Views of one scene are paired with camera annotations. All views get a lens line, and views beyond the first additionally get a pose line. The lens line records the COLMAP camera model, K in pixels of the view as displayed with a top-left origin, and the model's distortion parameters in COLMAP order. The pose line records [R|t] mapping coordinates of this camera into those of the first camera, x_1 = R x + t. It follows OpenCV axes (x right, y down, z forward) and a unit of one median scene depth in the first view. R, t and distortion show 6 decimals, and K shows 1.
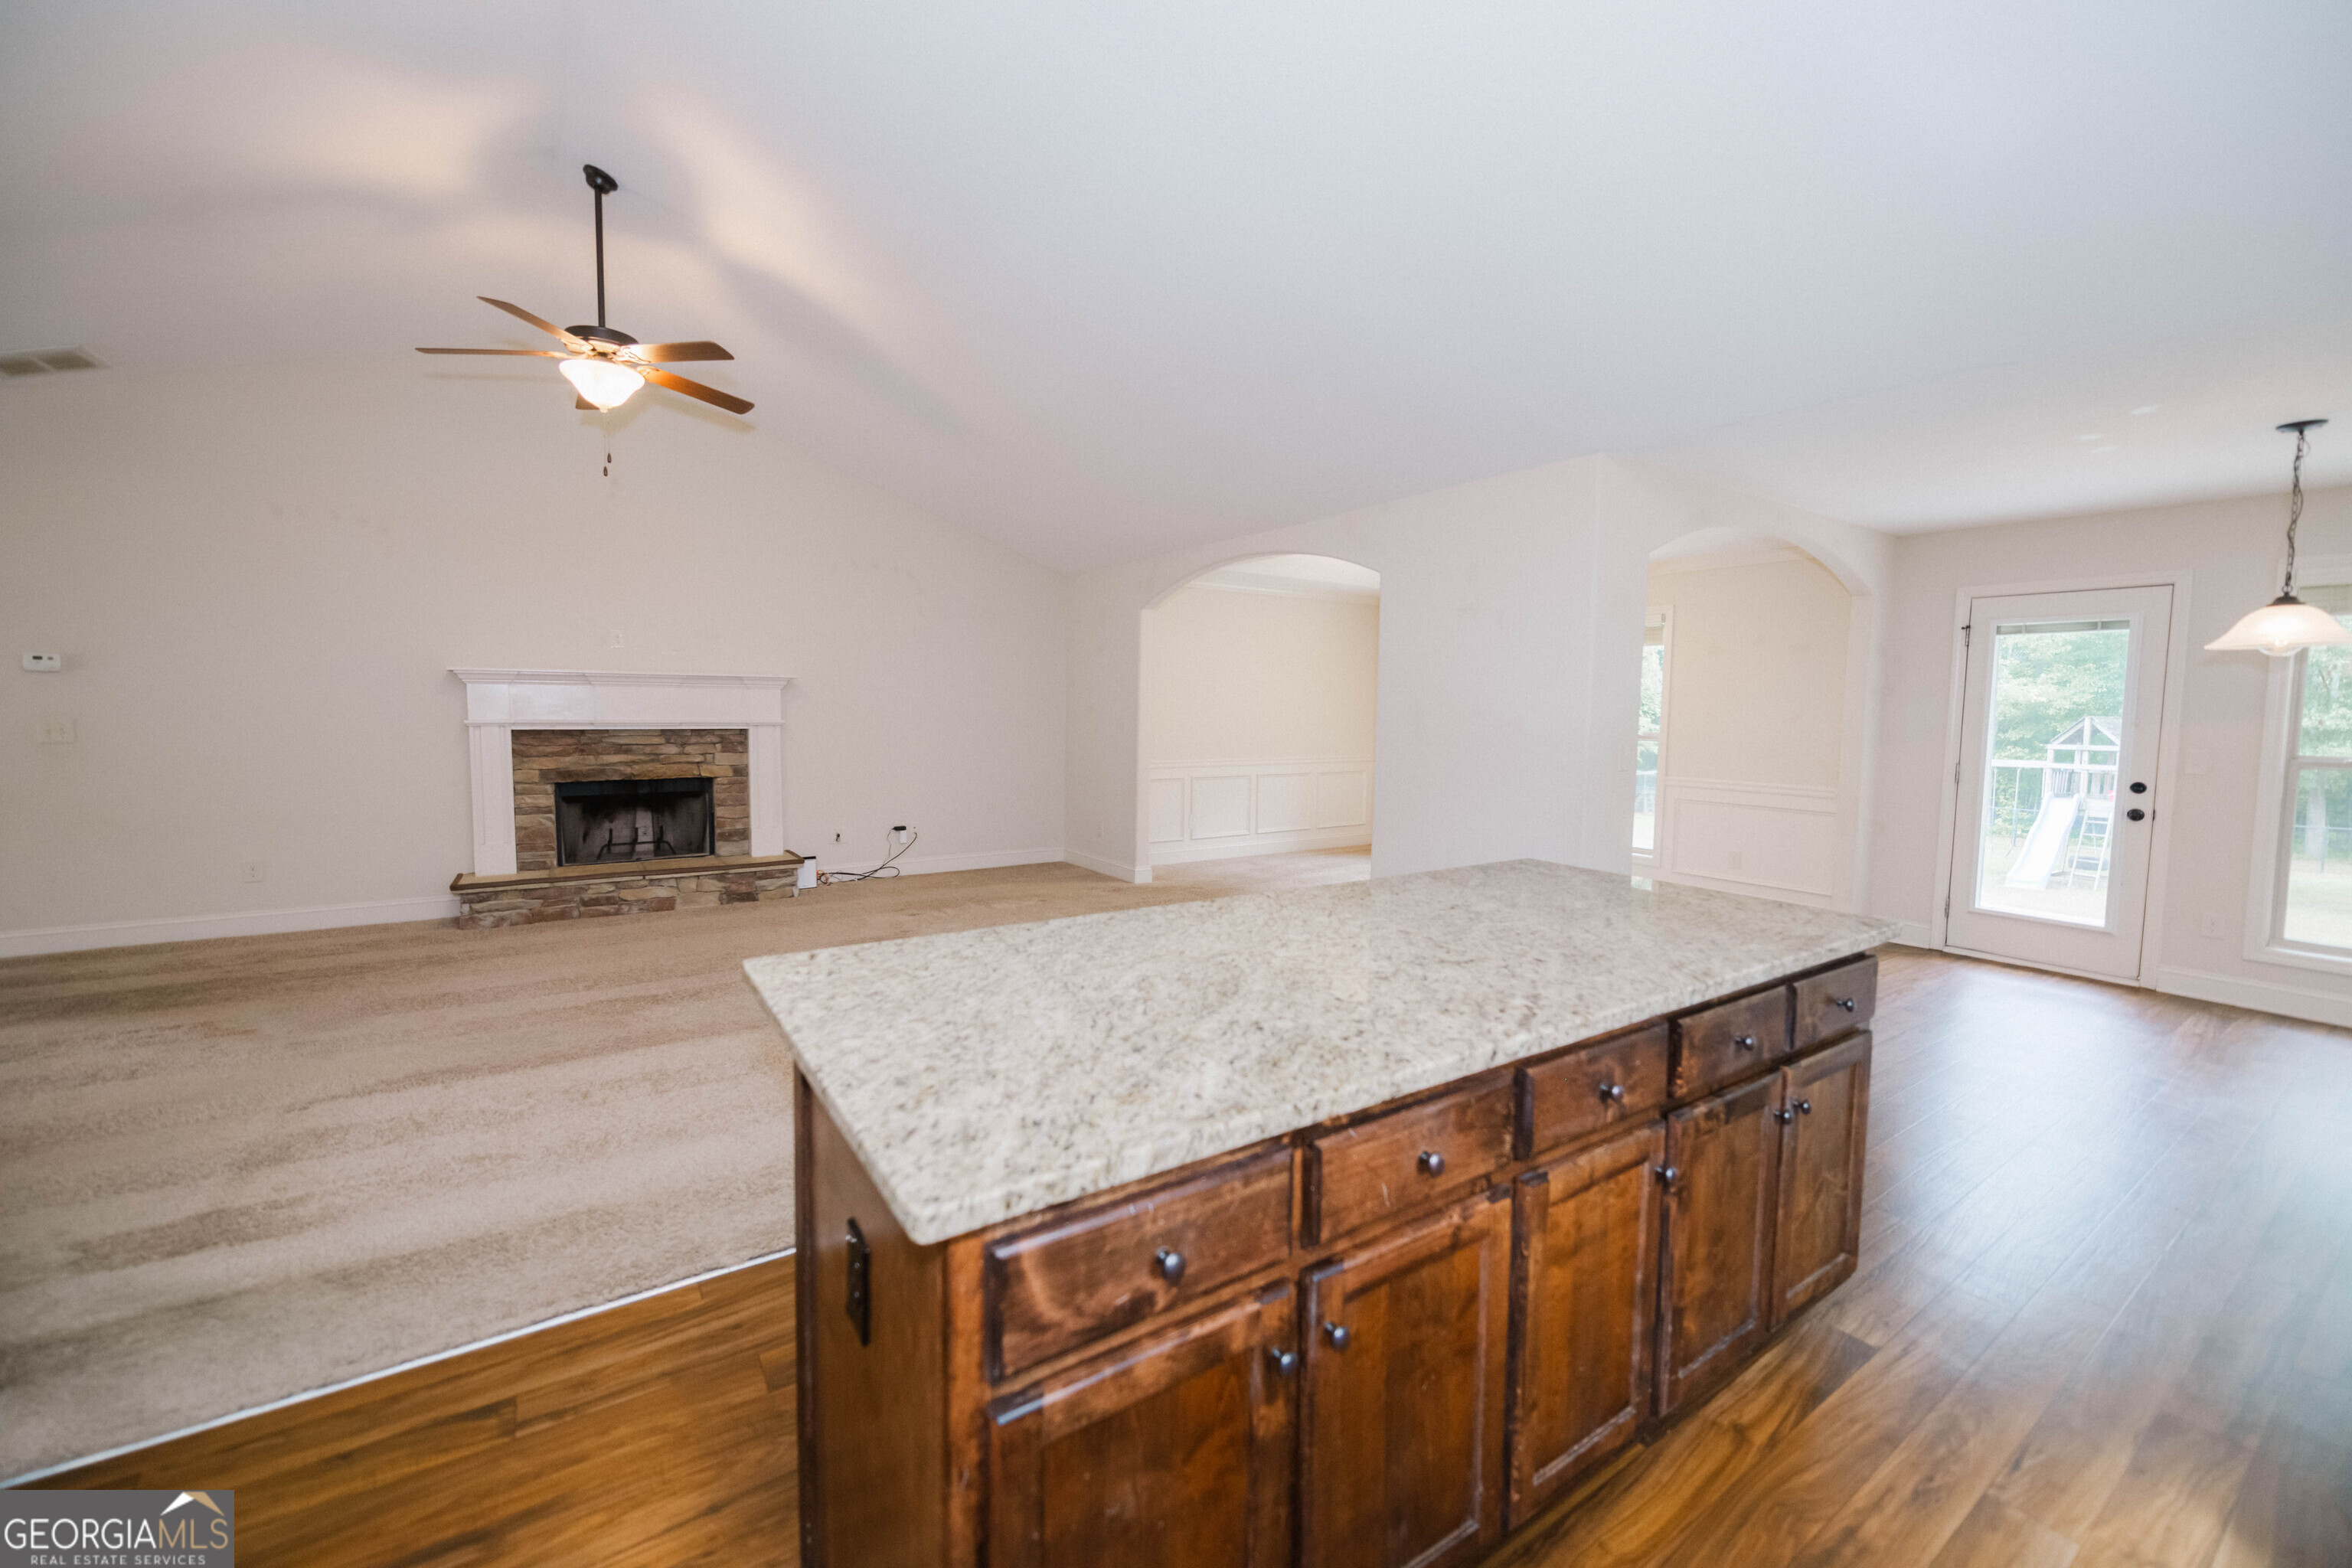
lens RADIAL K [[937.2, 0, 1170.9], [0, 937.2, 760.3], [0, 0, 1]] dist [-0.001863, -0.000467]
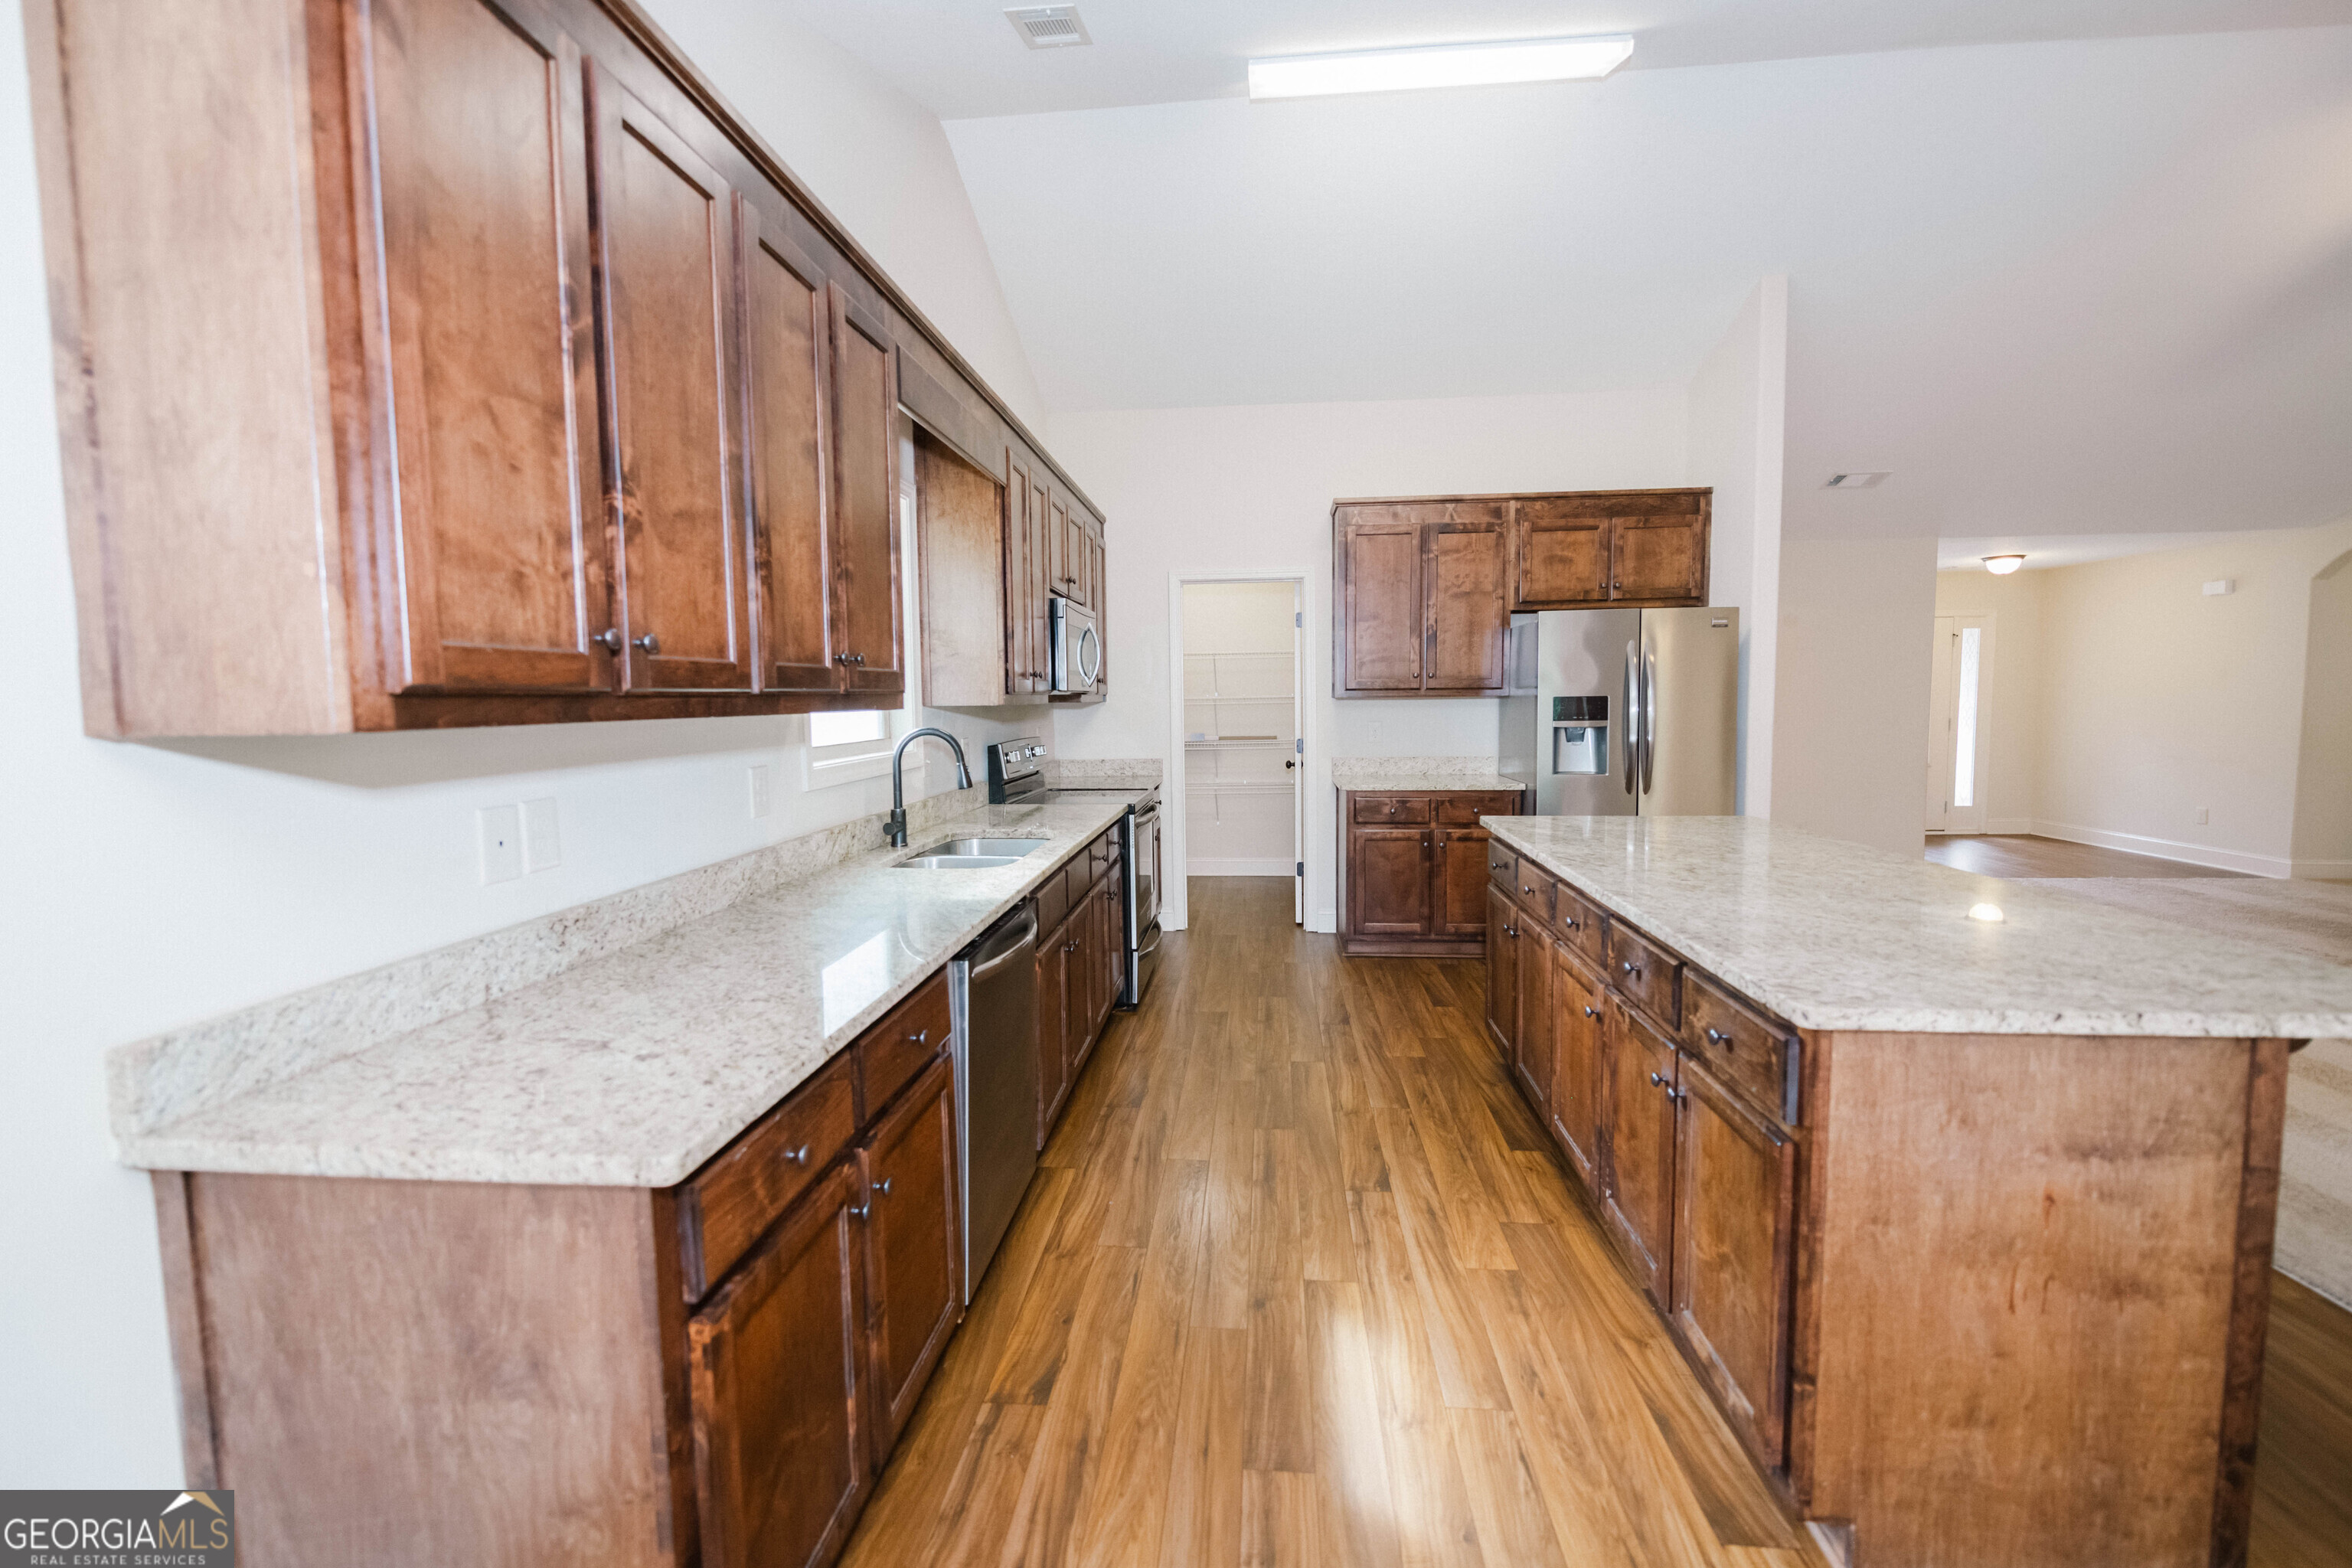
lens RADIAL K [[960.0, 0, 1180.9], [0, 960.0, 768.9], [0, 0, 1]] dist [0.000964, -0.003063]
pose [[-0.630187, 0.052985, -0.774633, 0.545507], [-0.046291, 0.993330, 0.105603, -0.015315], [0.775062, 0.102408, -0.623531, 0.370334]]
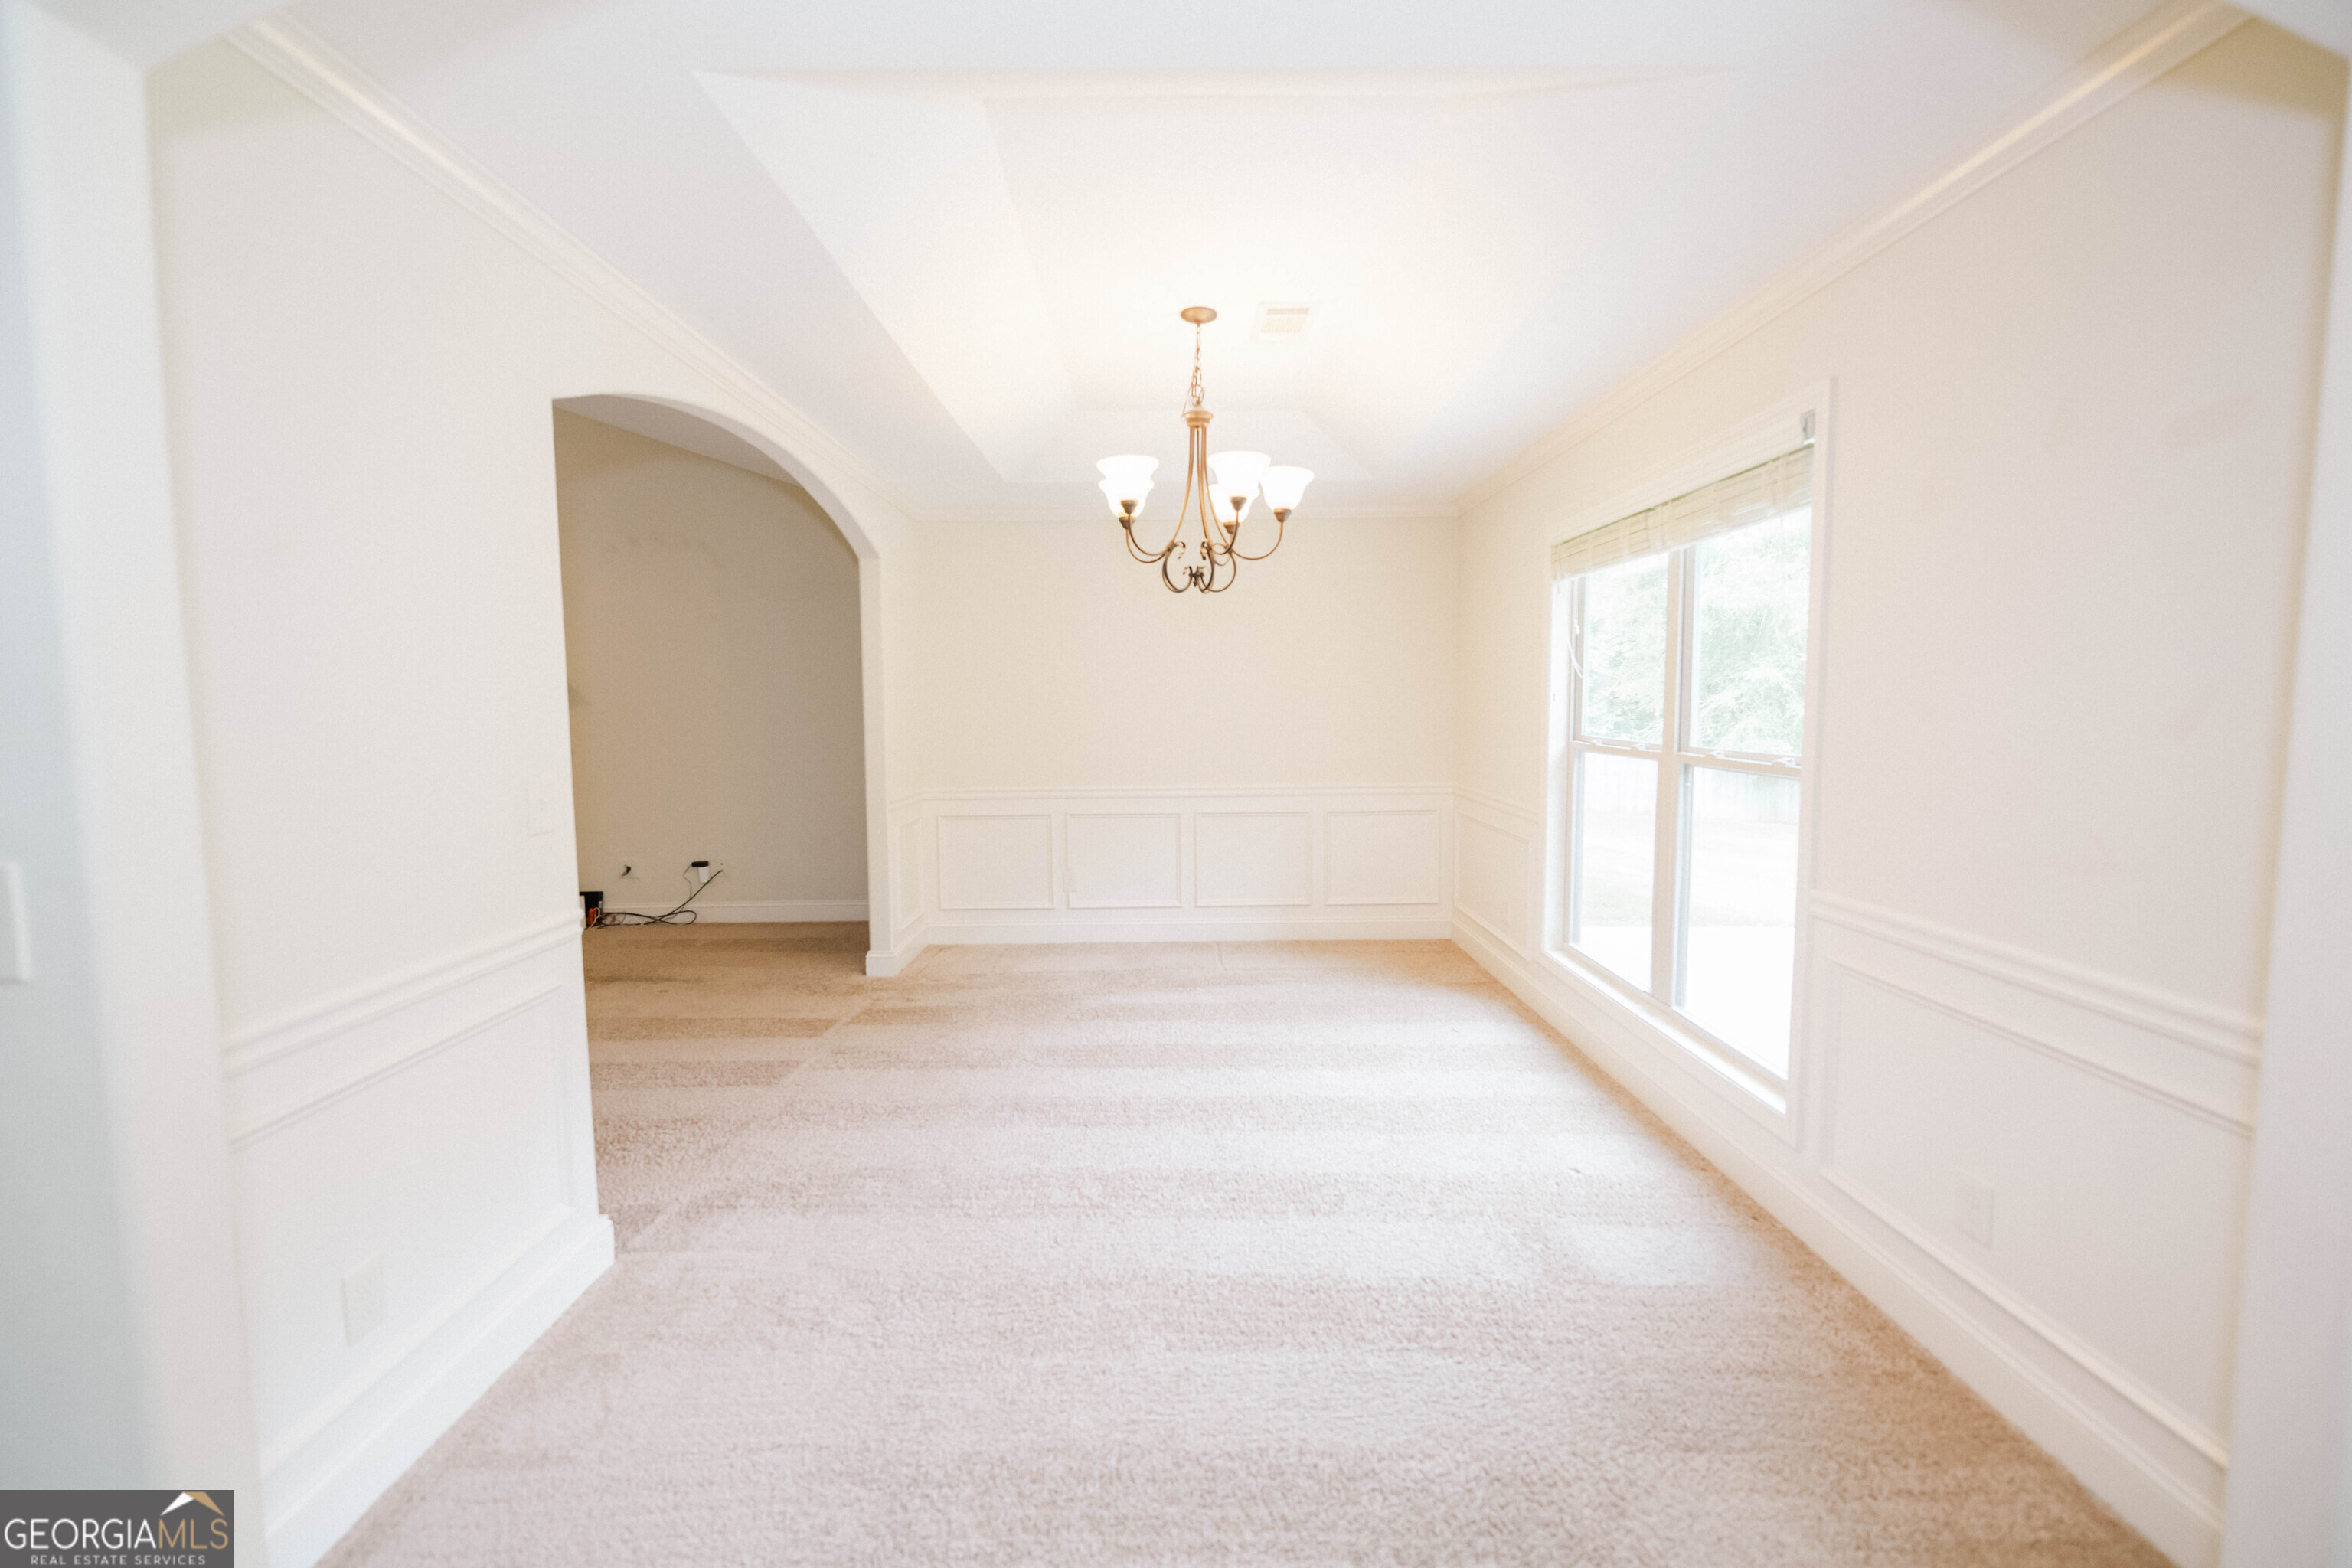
lens RADIAL K [[945.9, 0, 1184.2], [0, 945.9, 768.9], [0, 0, 1]] dist [0.000003, -0.000208]
pose [[0.835951, 0.019095, -0.548472, 0.610300], [-0.010461, 0.999767, 0.018862, -0.034737], [0.548705, -0.010030, 0.835956, 0.667277]]
